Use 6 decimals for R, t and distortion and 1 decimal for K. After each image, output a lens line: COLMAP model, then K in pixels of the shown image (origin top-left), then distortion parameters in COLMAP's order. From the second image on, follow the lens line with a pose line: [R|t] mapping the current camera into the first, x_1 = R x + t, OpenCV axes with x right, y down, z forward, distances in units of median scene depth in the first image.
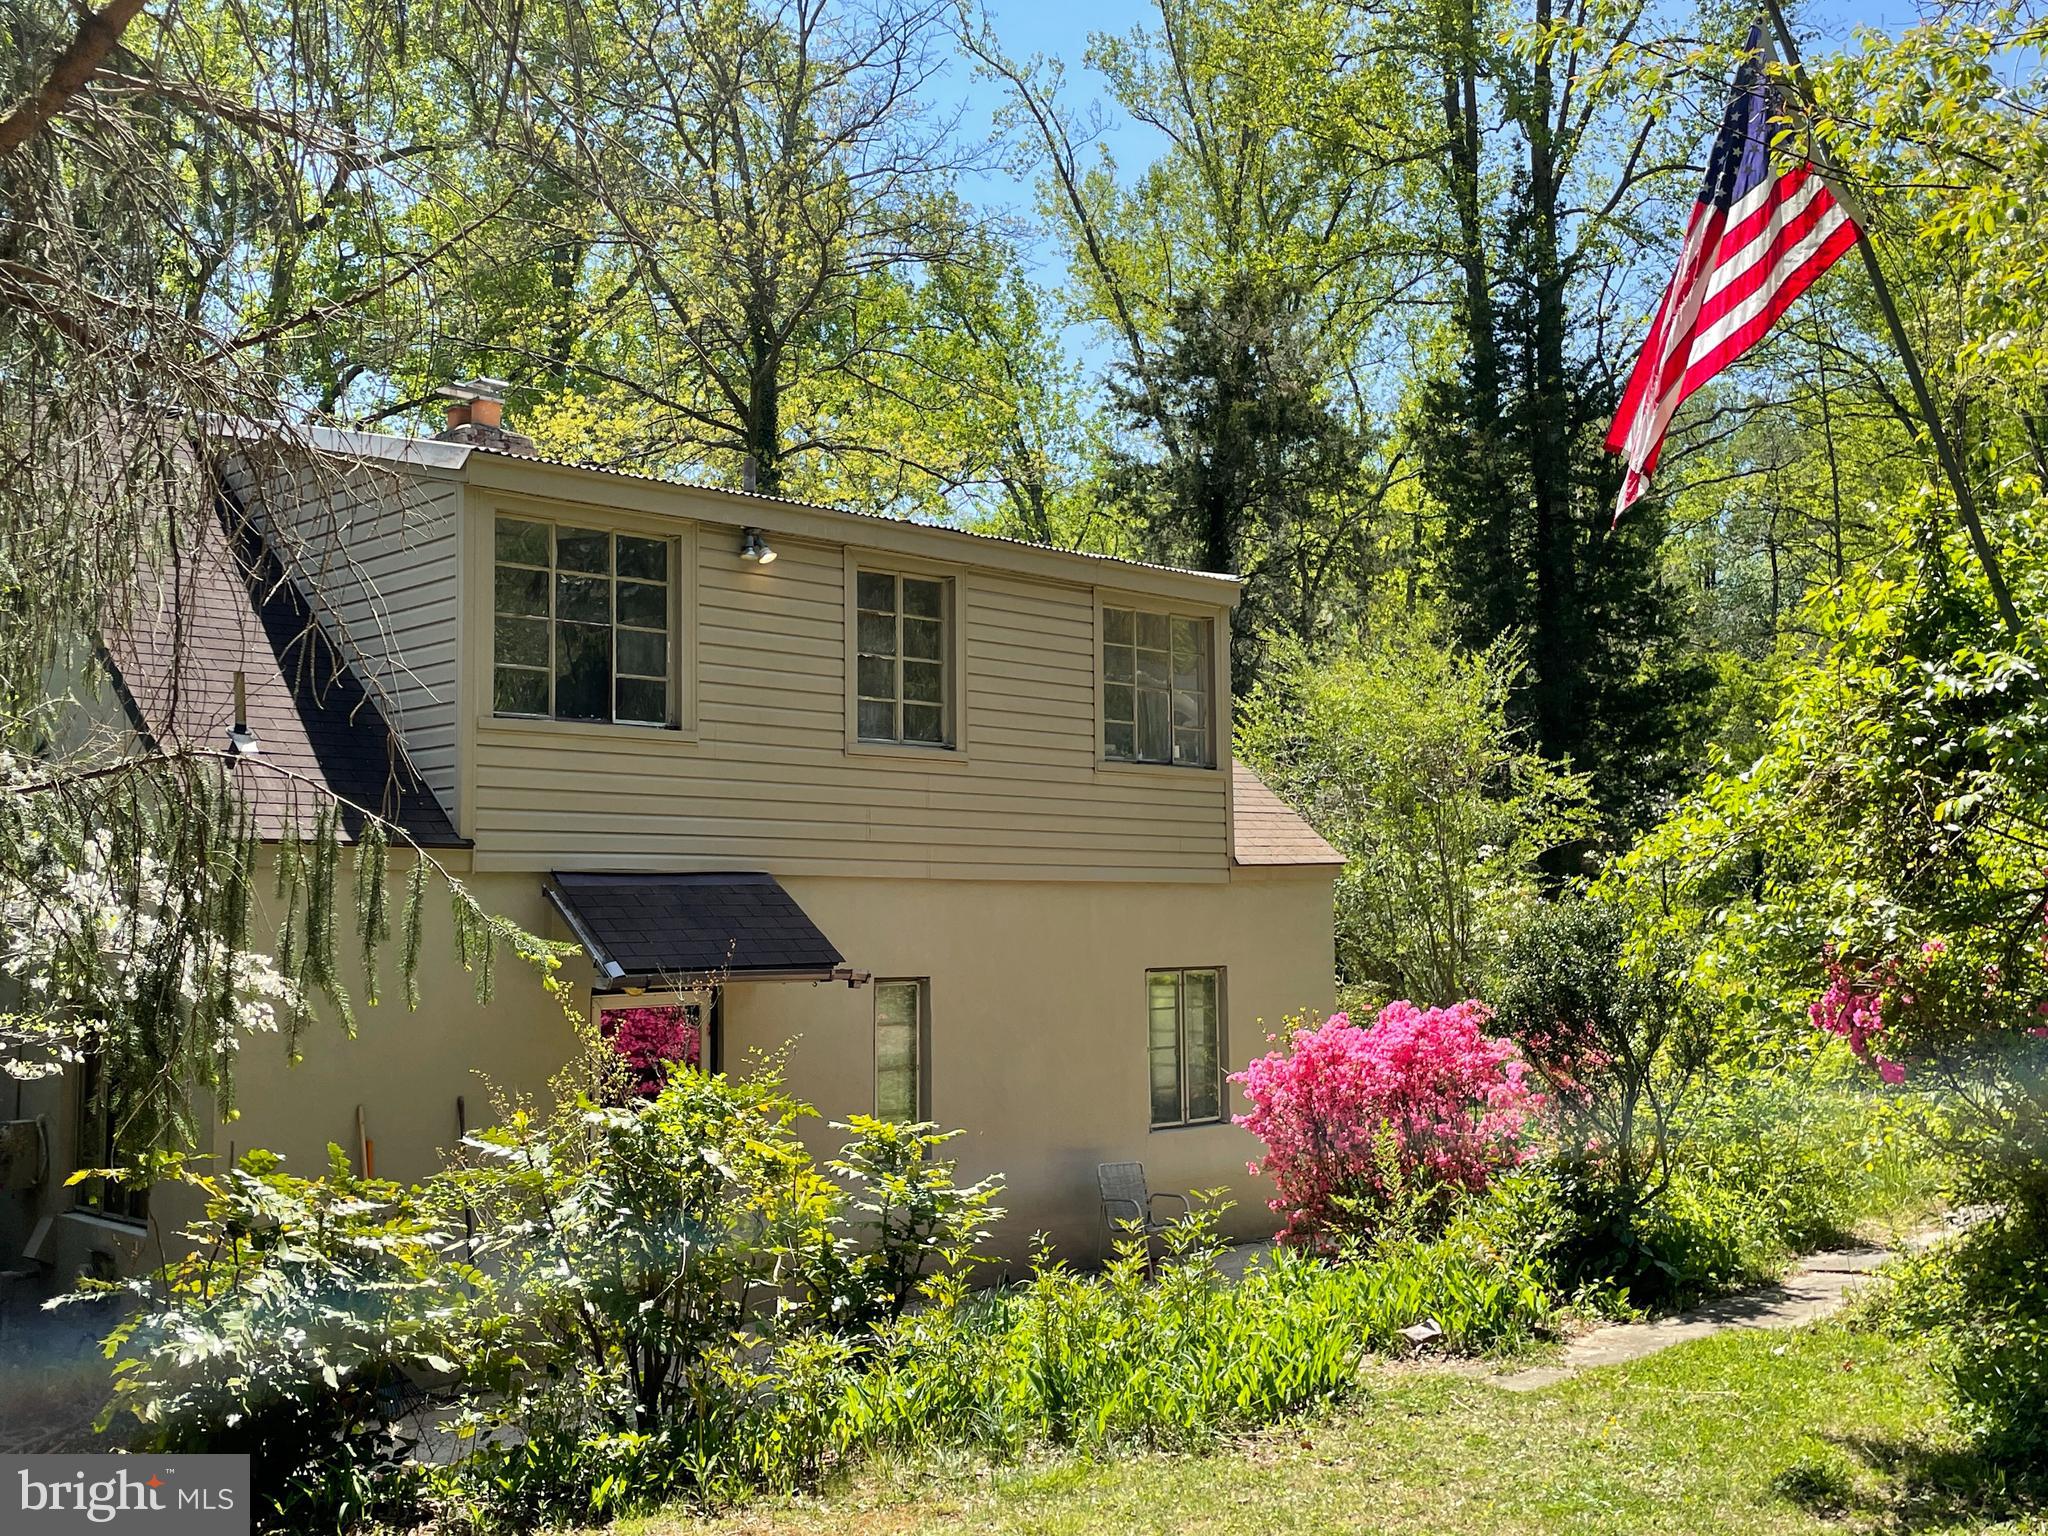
lens RADIAL K [[2035.3, 0, 1024.0], [0, 2035.3, 768.0], [0, 0, 1]] dist [0.004836, 0.001419]
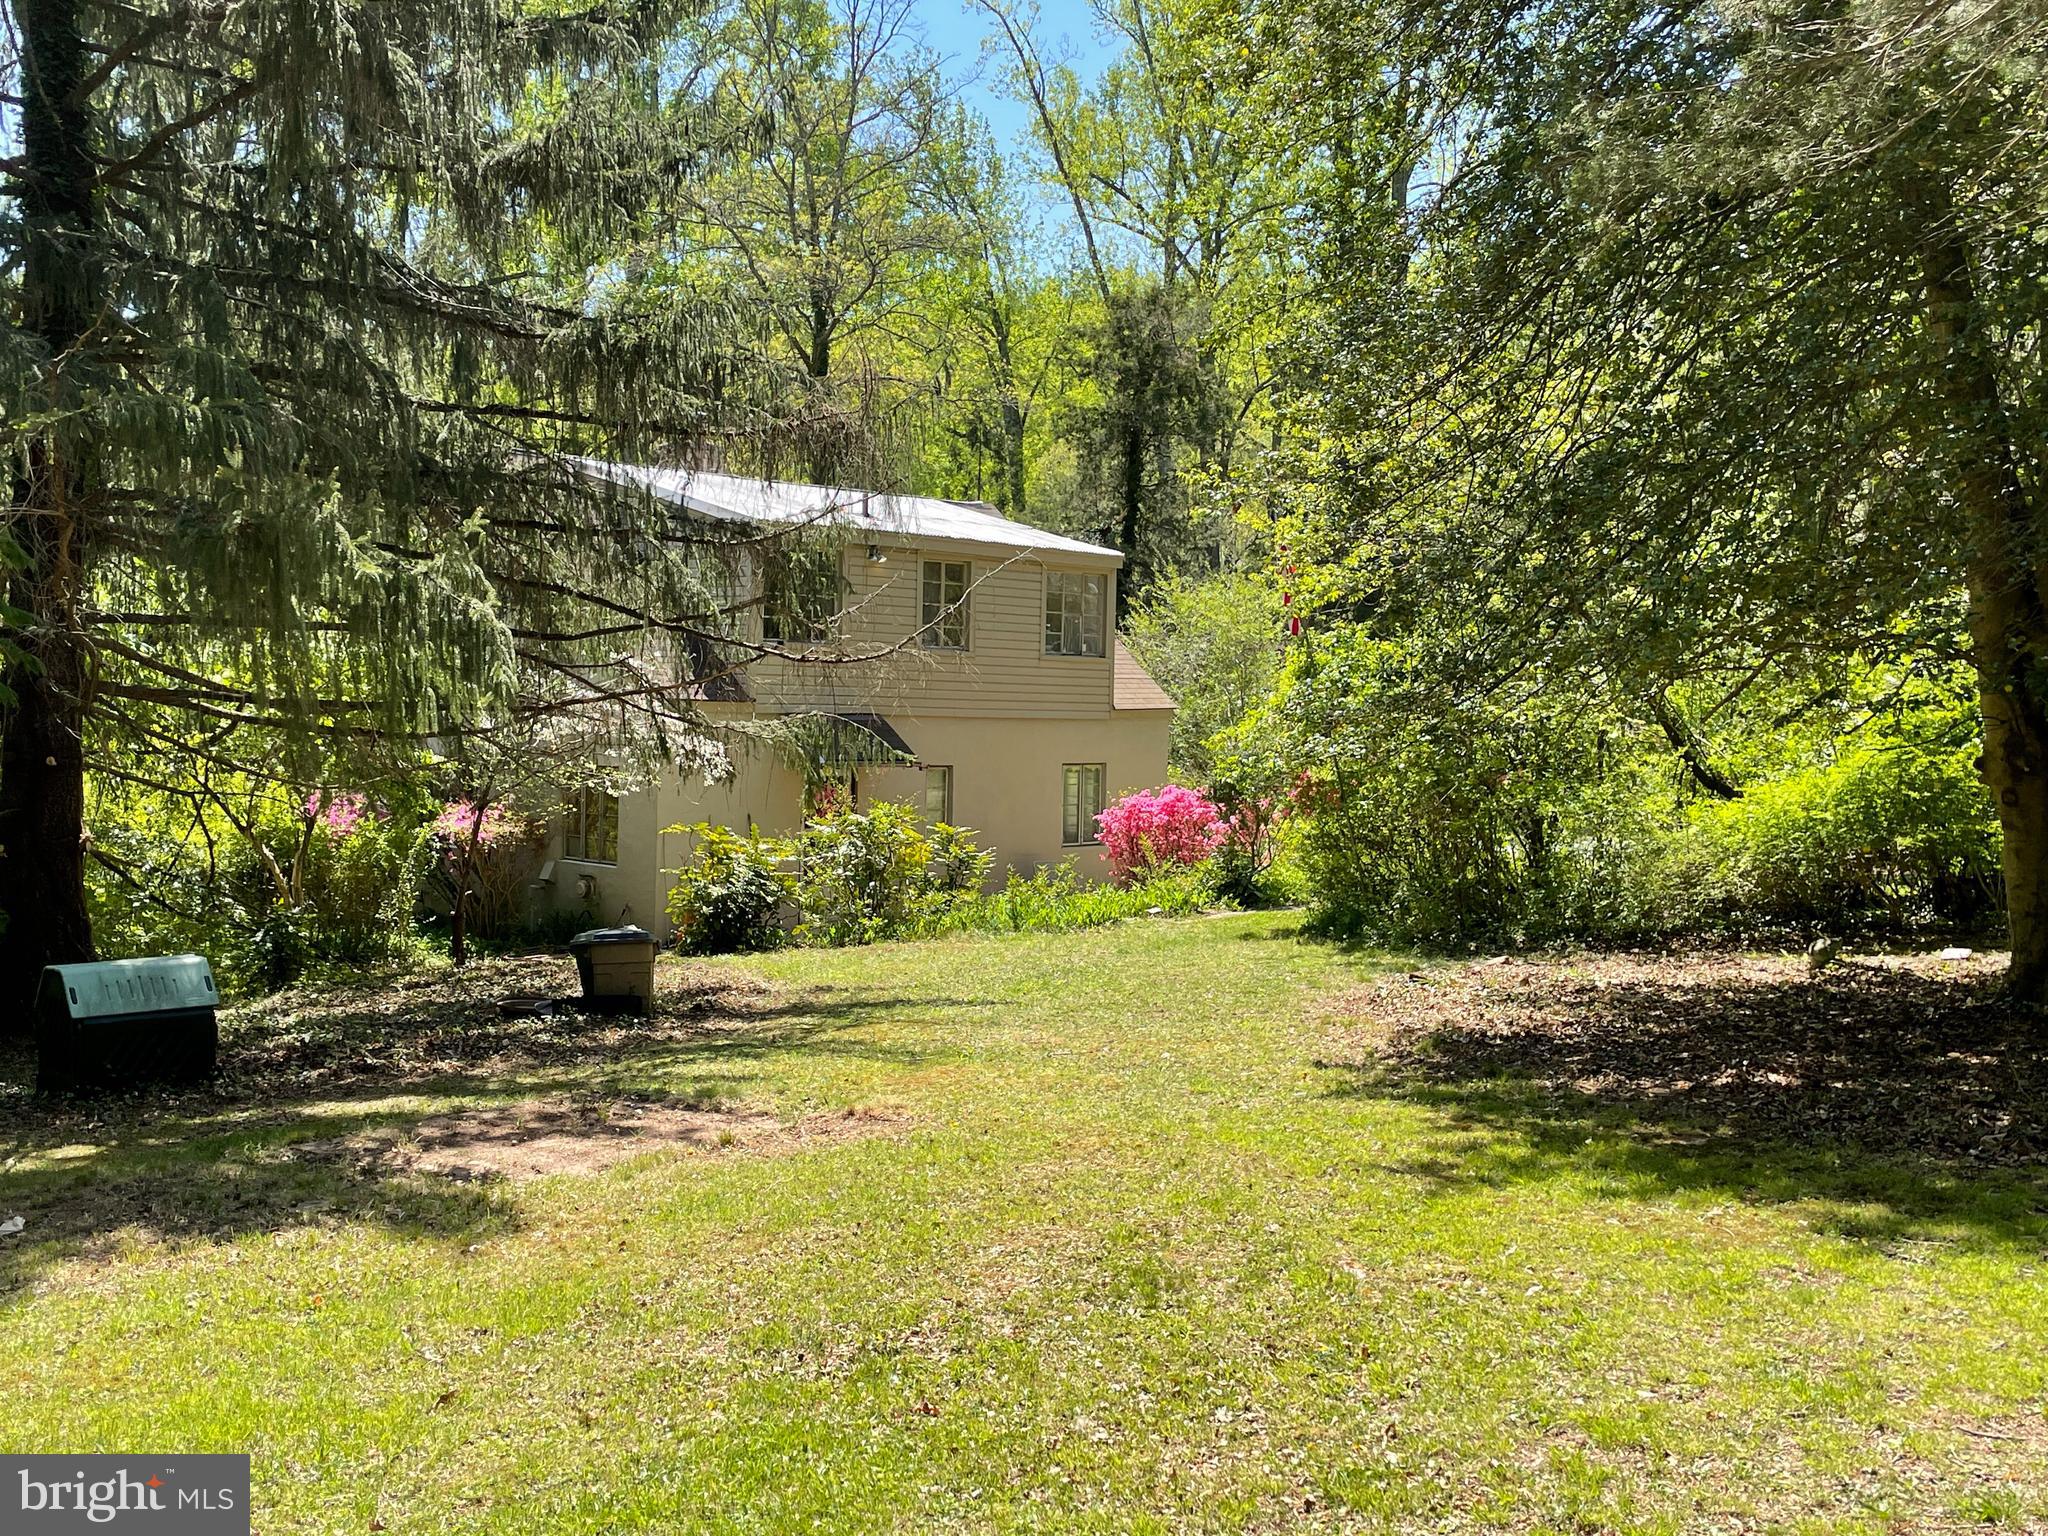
lens RADIAL K [[2035.3, 0, 1024.0], [0, 2035.3, 768.0], [0, 0, 1]] dist [0.004836, 0.001419]
pose [[0.998947, 0.035561, 0.028971, -0.036297], [-0.038581, 0.993025, 0.111413, -0.129056], [-0.024807, -0.112413, 0.993352, -1.060306]]
